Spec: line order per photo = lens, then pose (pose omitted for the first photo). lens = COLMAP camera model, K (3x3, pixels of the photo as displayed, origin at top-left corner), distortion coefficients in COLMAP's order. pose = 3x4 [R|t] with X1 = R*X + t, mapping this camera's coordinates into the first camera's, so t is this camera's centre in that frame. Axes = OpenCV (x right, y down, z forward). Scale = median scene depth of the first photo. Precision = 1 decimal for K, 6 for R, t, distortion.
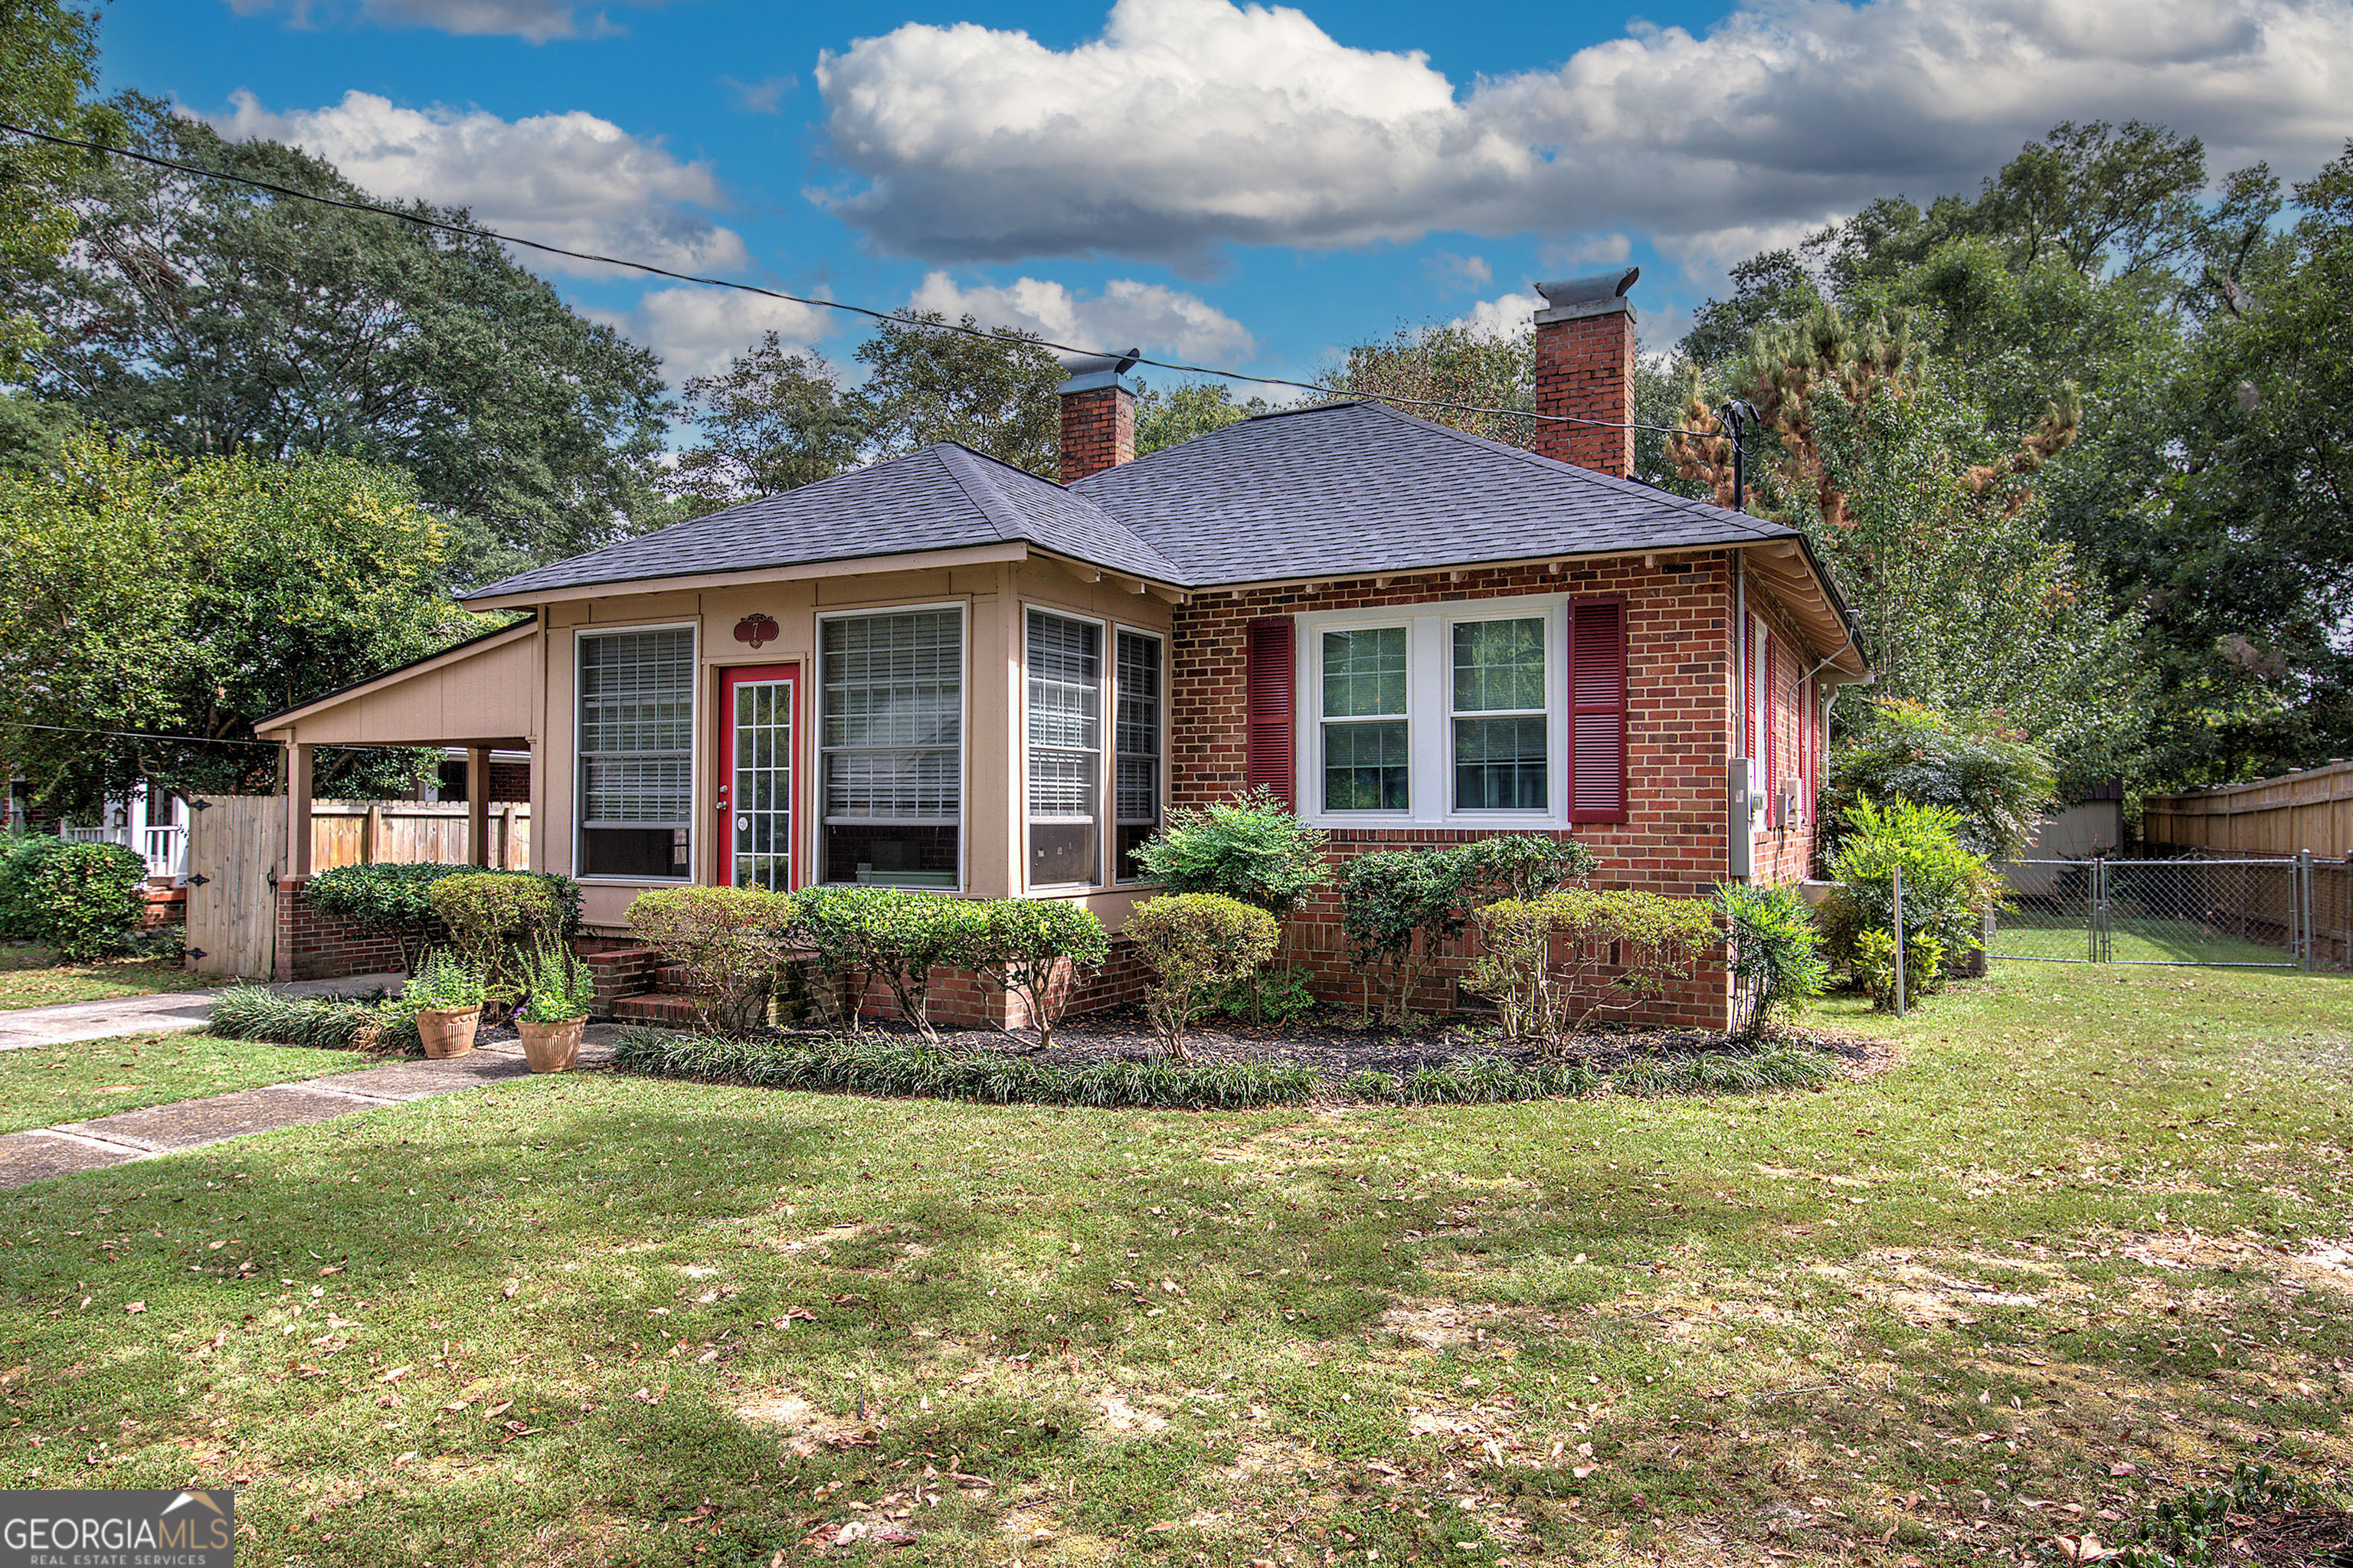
lens RADIAL K [[1468.5, 0, 1180.3], [0, 1468.5, 780.1], [0, 0, 1]] dist [0.031335, -0.037461]
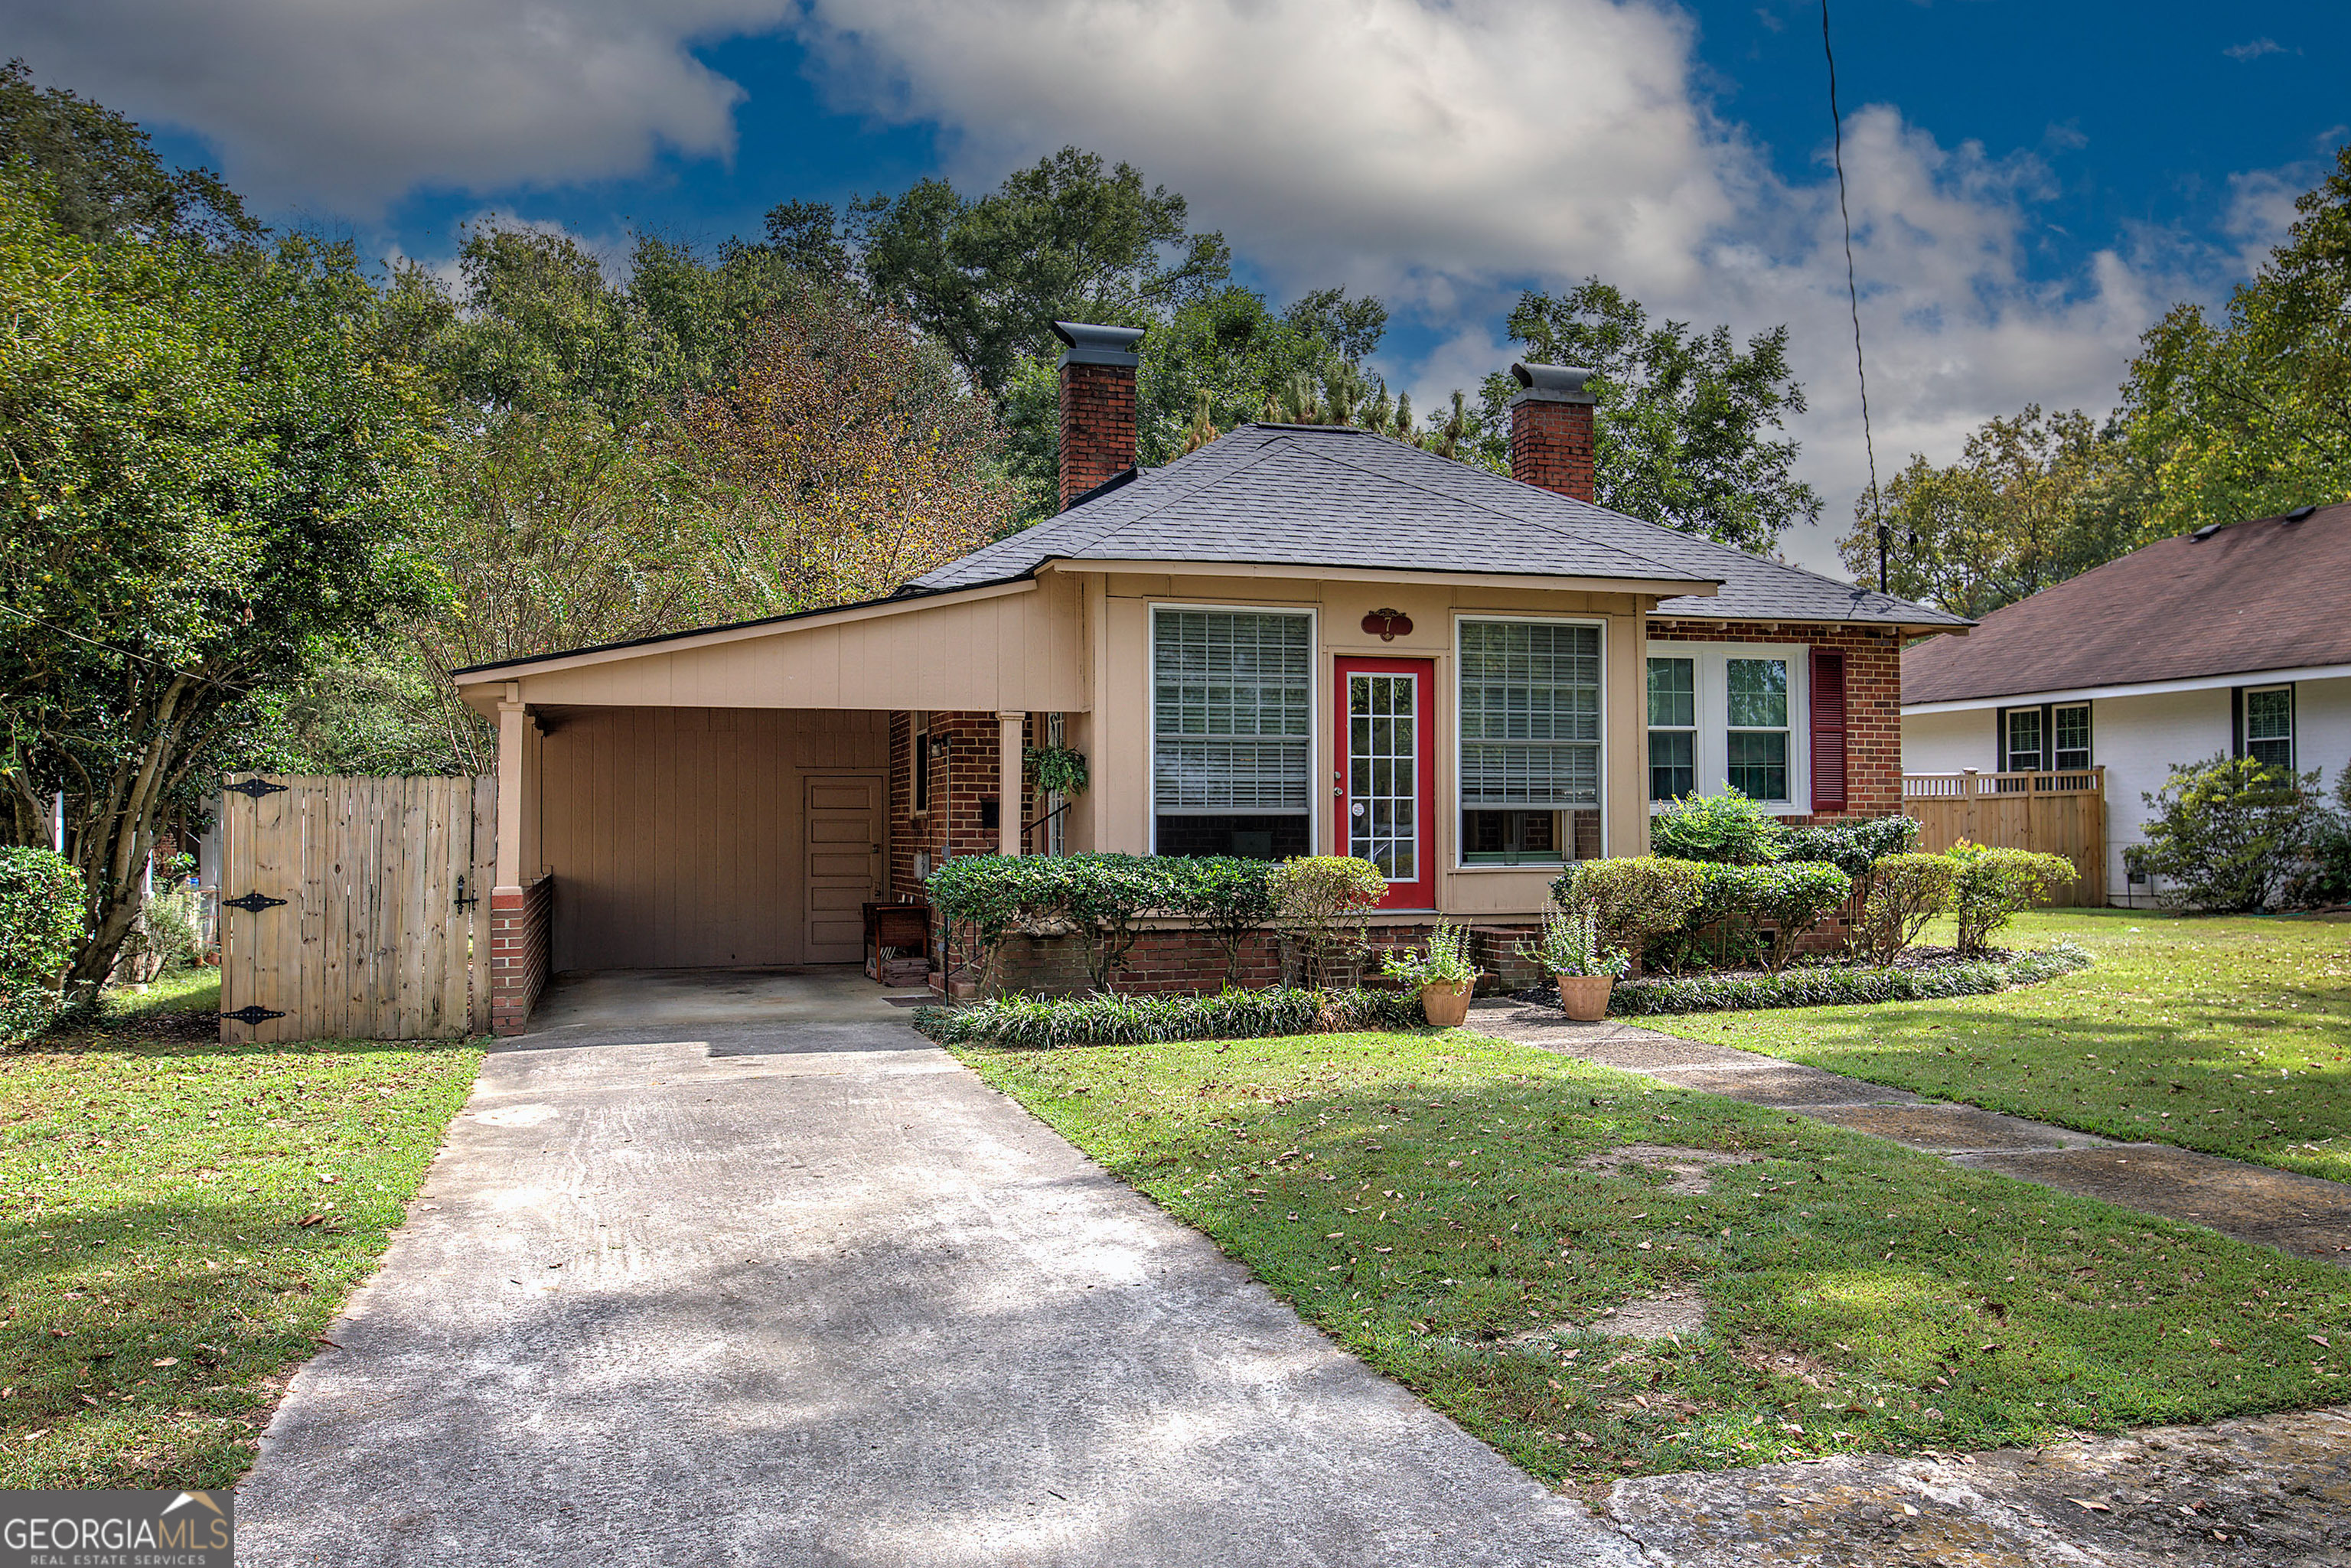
lens RADIAL K [[1862.6, 0, 1199.9], [0, 1862.6, 781.6], [0, 0, 1]] dist [0.008298, -0.003162]
pose [[0.701719, 0.014405, 0.712308, -1.326246], [-0.010584, 0.999896, -0.009794, 0.024359], [-0.712375, -0.000667, 0.701799, 0.166694]]
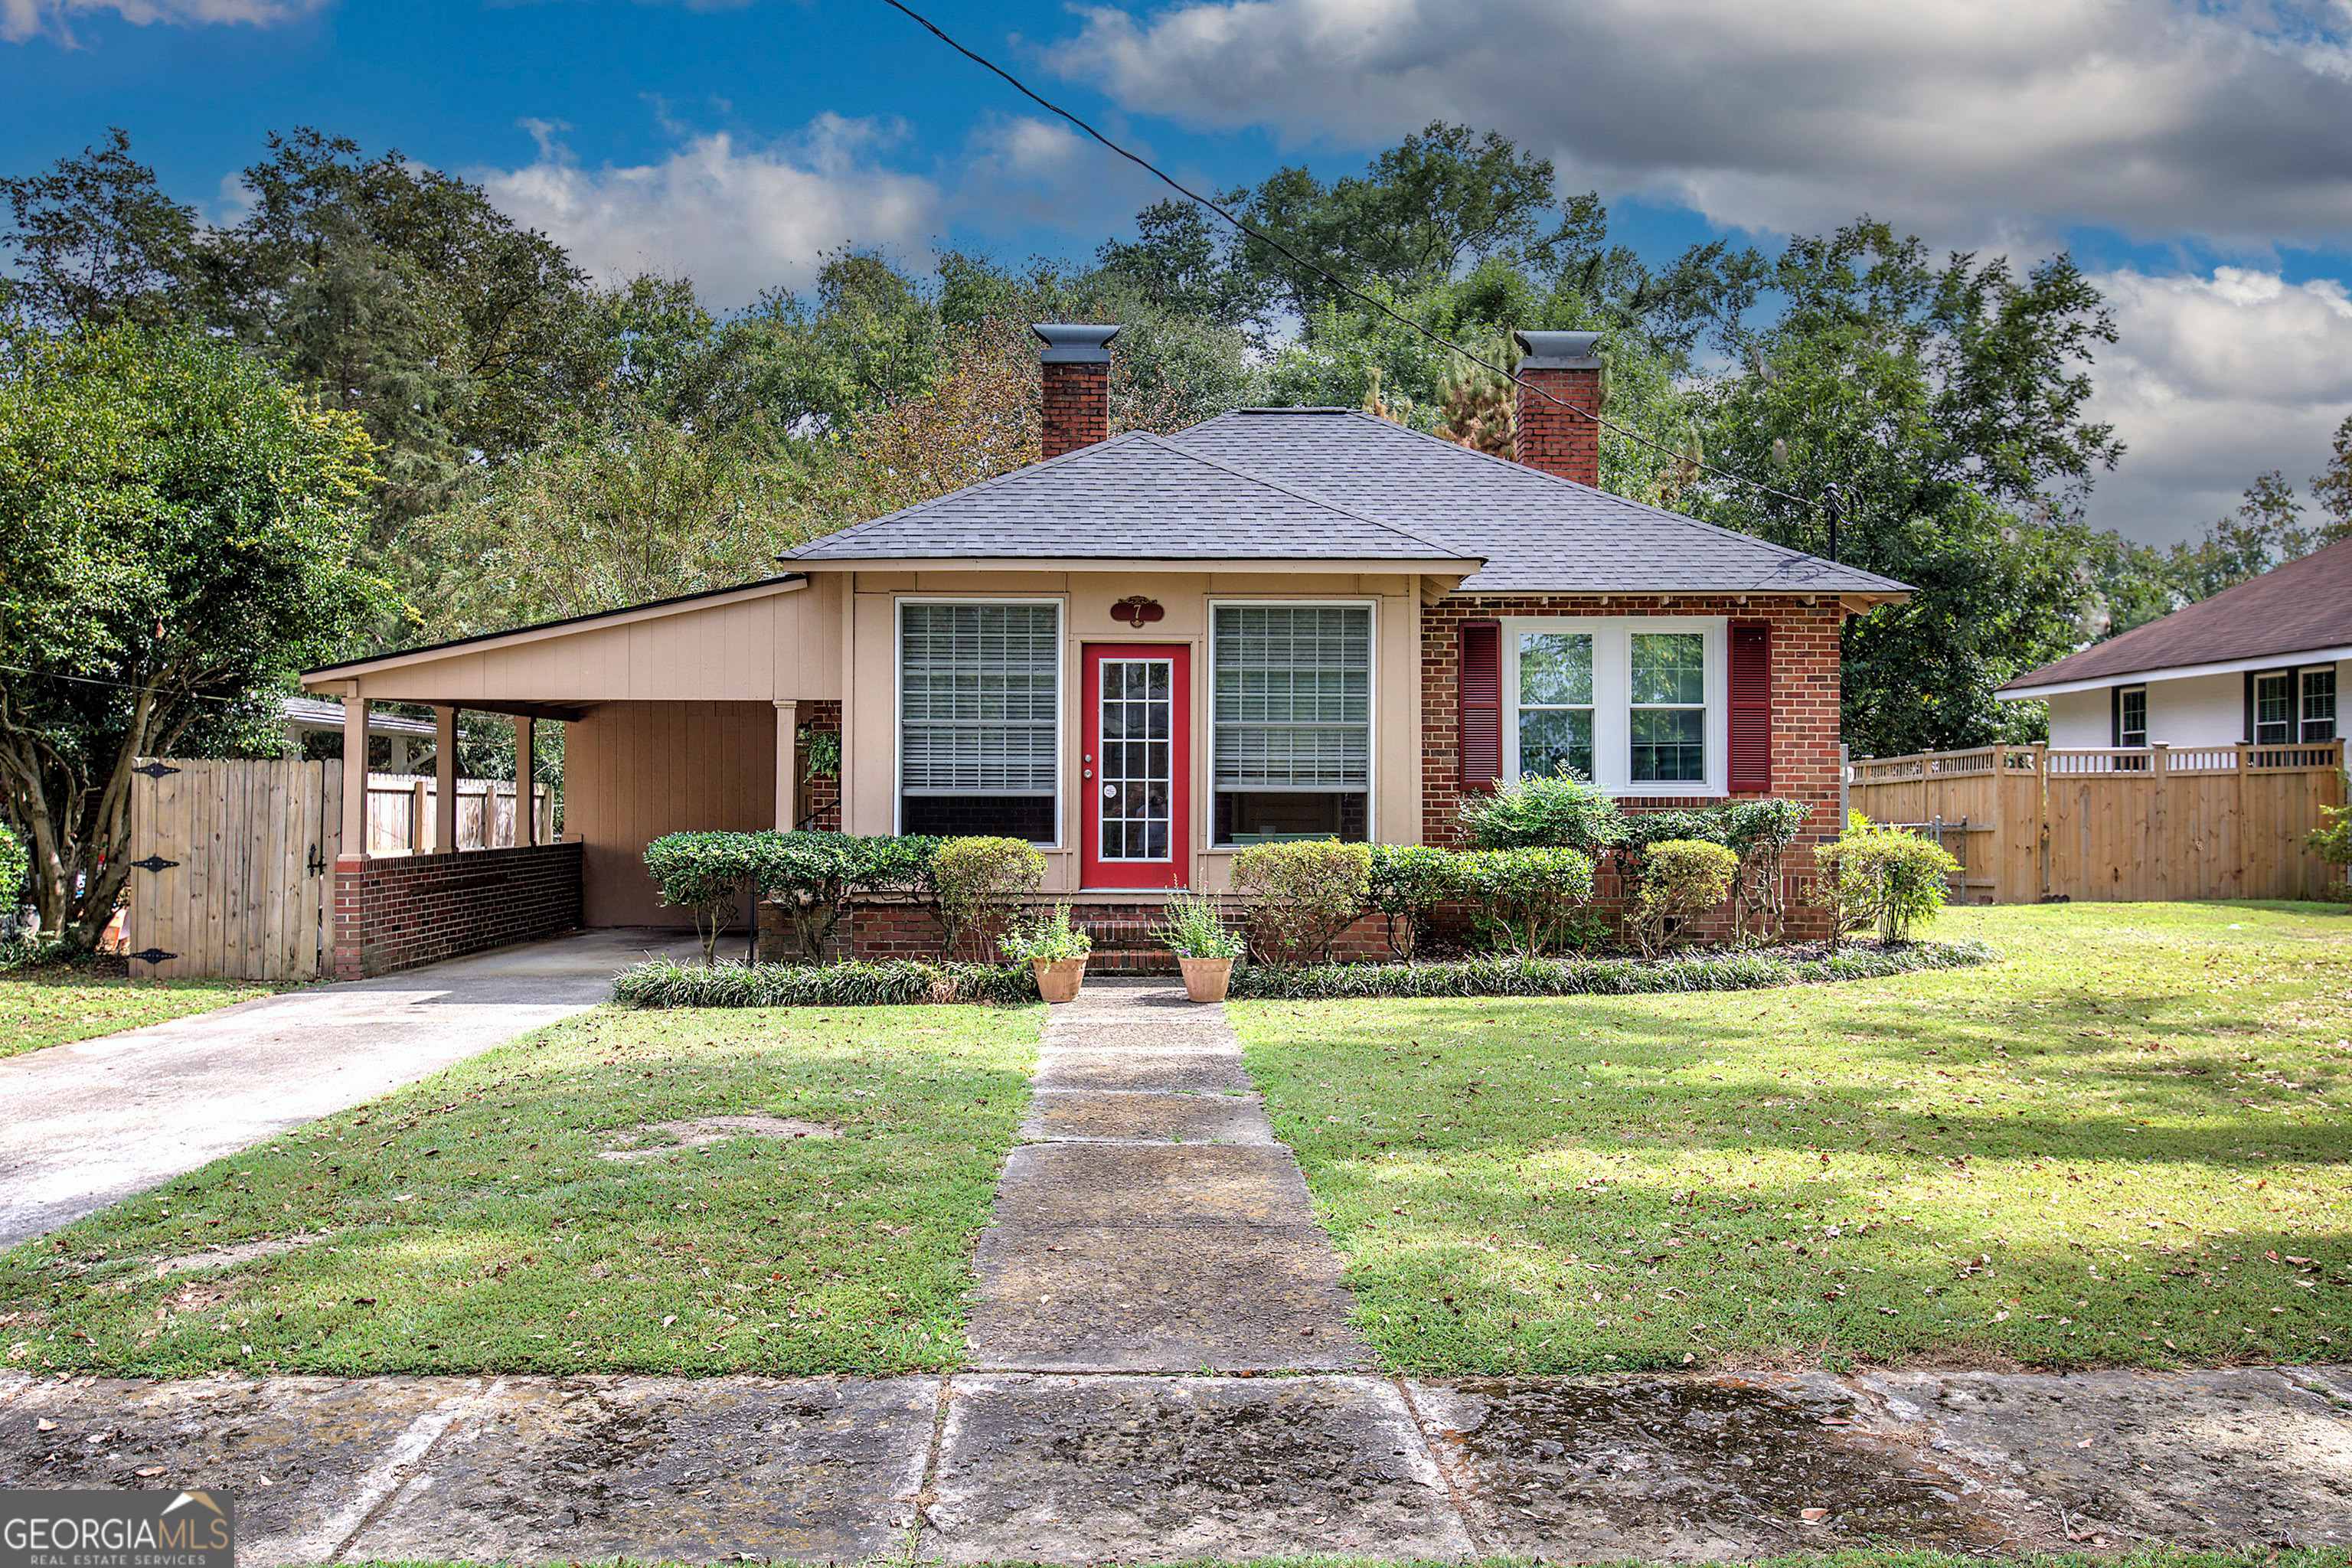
lens RADIAL K [[1834.2, 0, 1176.7], [0, 1834.2, 773.9], [0, 0, 1]] dist [0.009762, 0.000849]
pose [[0.876290, 0.006933, 0.481734, -0.911149], [-0.011526, 0.999912, 0.006576, 0.007856], [-0.481646, -0.011315, 0.876293, -0.191838]]
